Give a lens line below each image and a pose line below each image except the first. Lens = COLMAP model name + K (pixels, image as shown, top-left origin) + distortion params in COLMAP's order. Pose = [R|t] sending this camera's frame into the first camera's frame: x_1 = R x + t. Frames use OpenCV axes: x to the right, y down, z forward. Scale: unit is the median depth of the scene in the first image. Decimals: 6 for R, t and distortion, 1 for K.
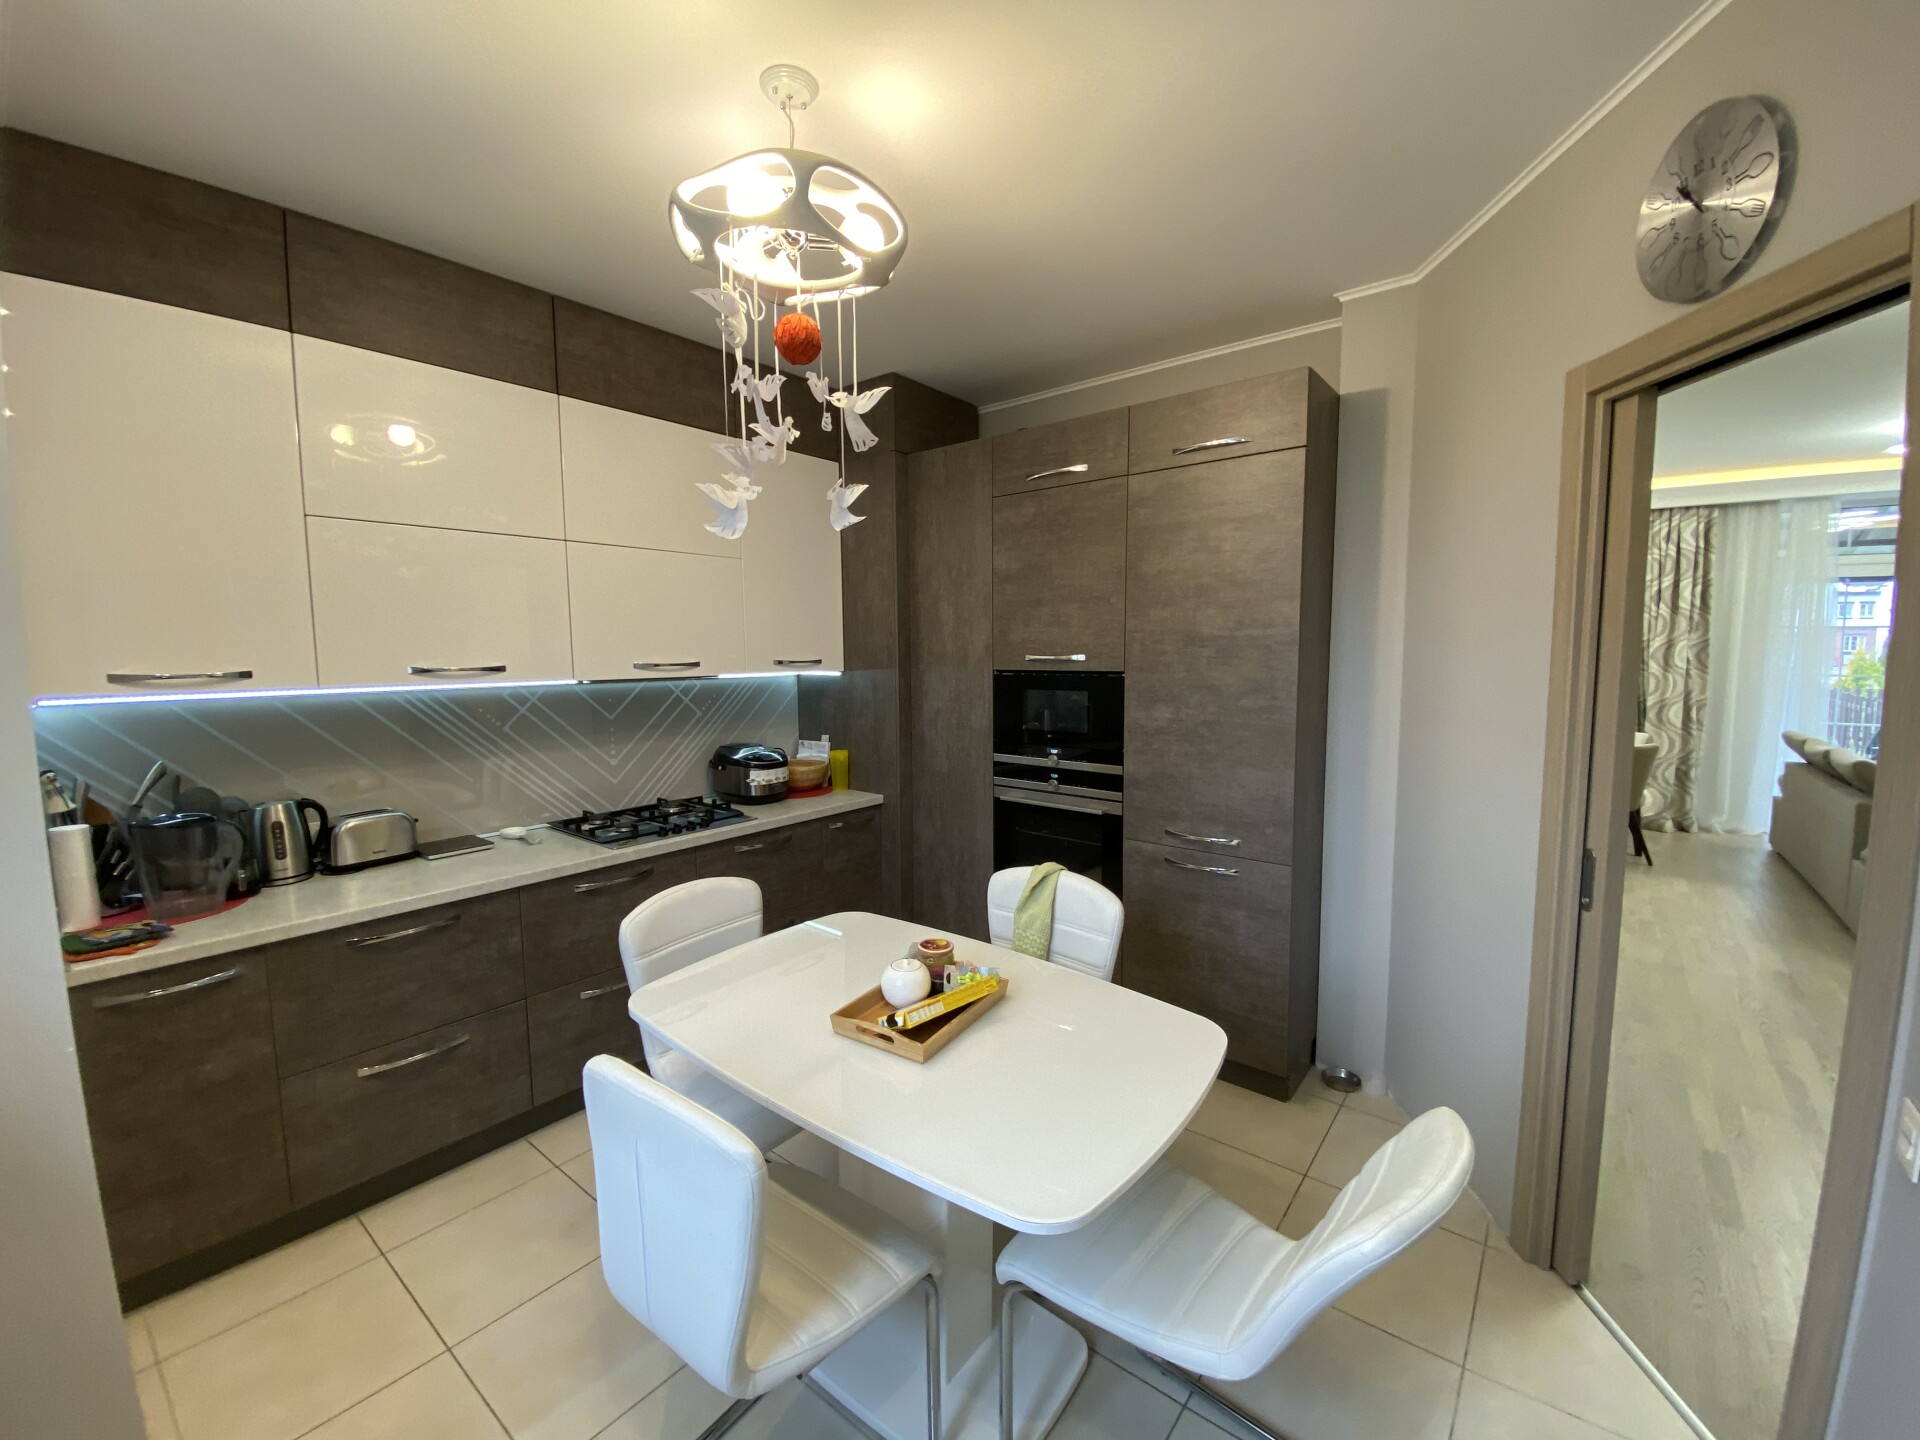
lens RADIAL K [[783.5, 0, 968.2], [0, 783.5, 714.5], [0, 0, 1]] dist [0.023276, -0.000296]
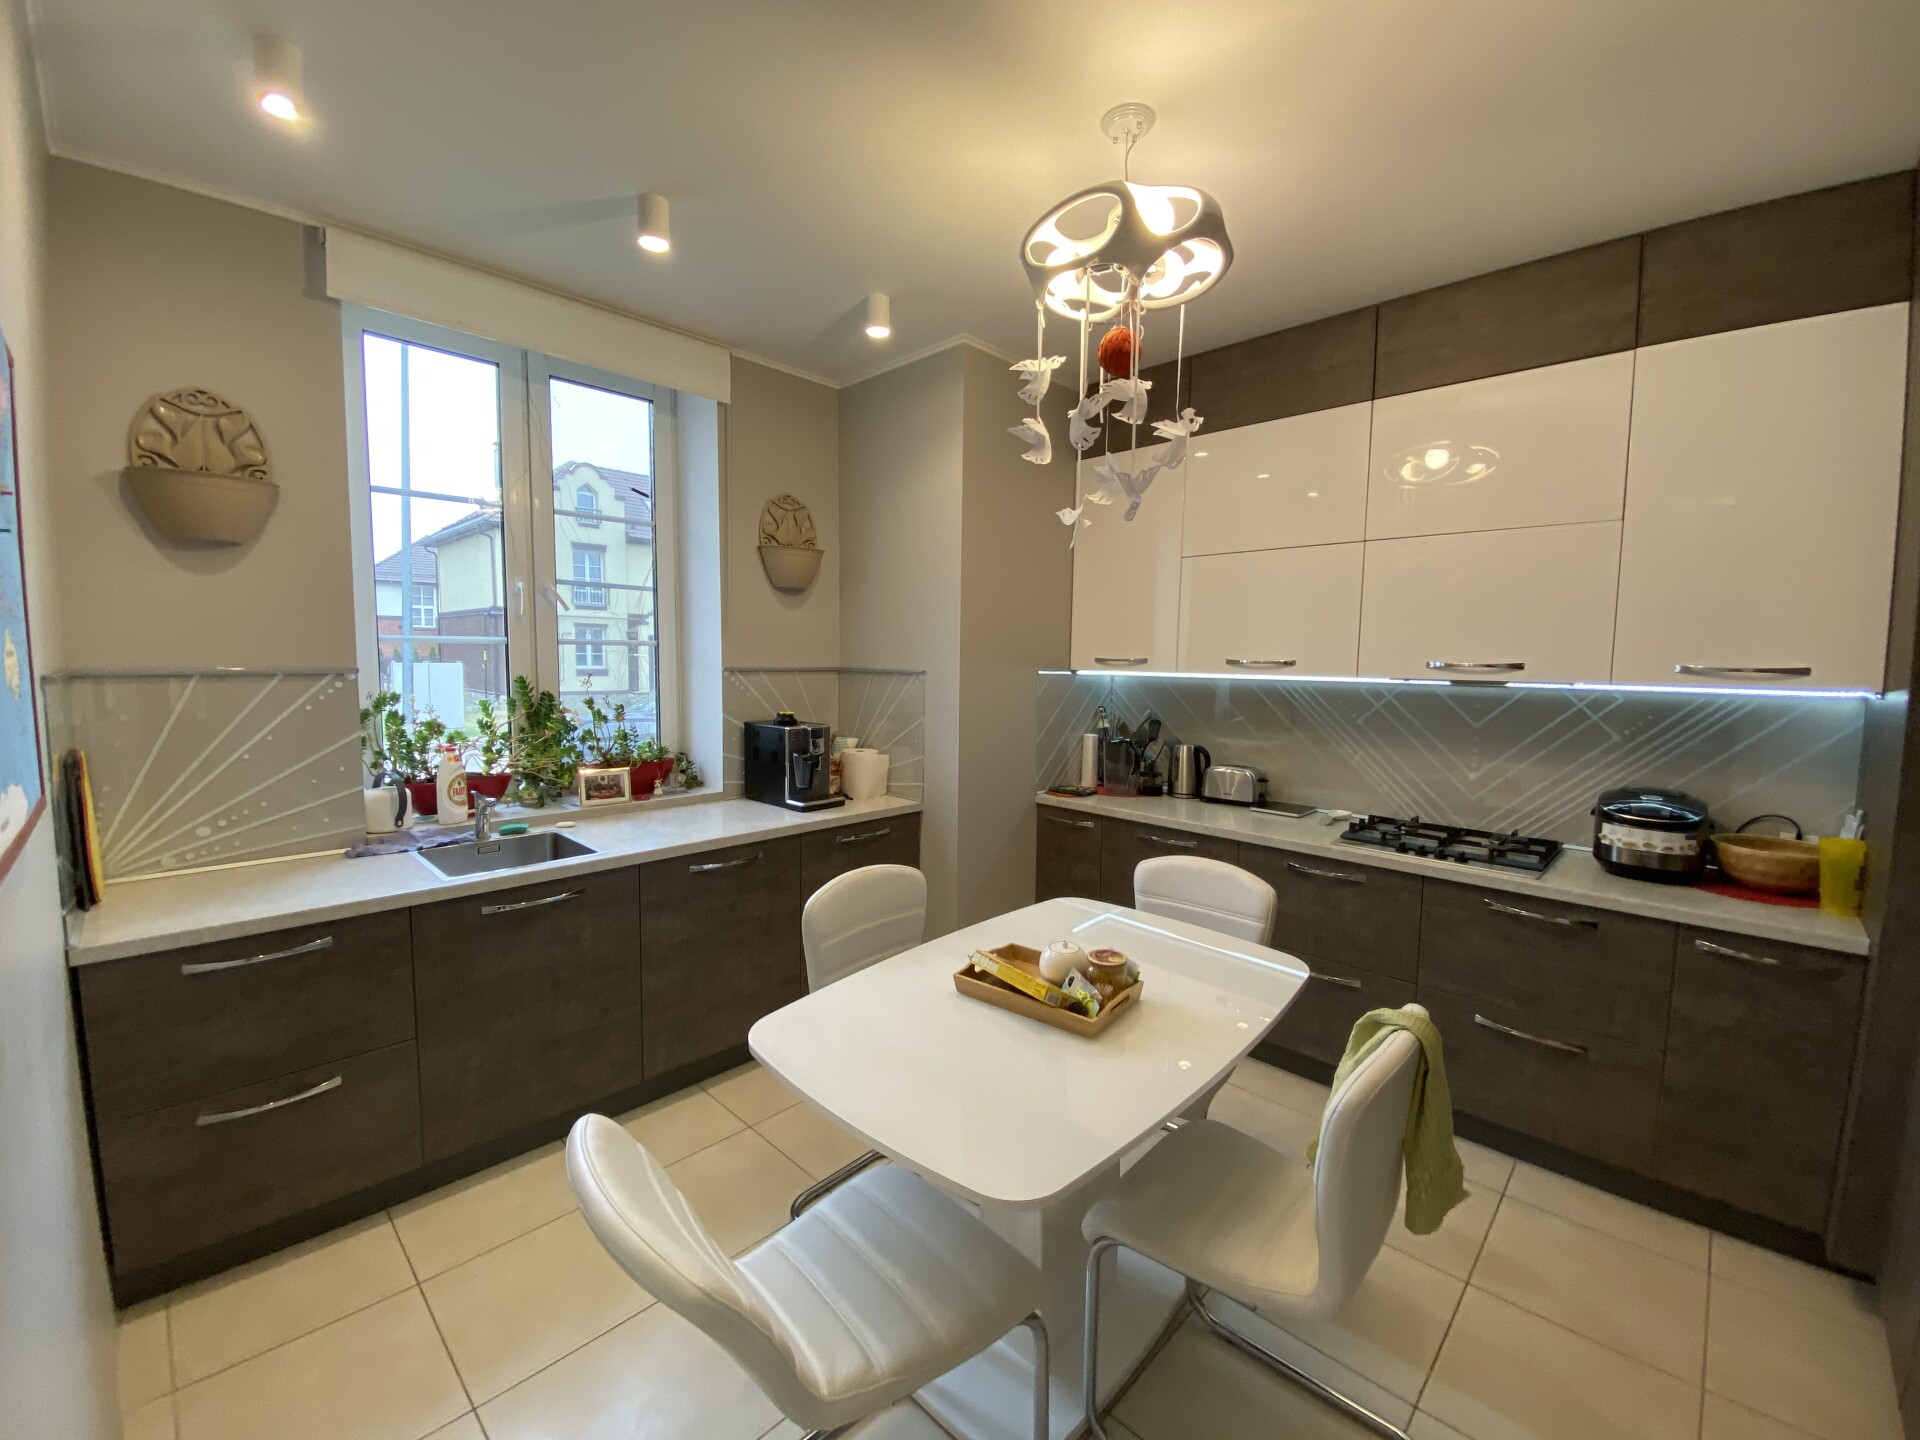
lens RADIAL K [[783.5, 0, 969.8], [0, 783.5, 723.6], [0, 0, 1]] dist [0.023276, -0.000296]
pose [[-0.101396, 0.092351, -0.990550, 0.538898], [-0.099234, 0.989777, 0.102436, -0.036330], [0.989885, 0.108683, -0.091195, 0.558259]]
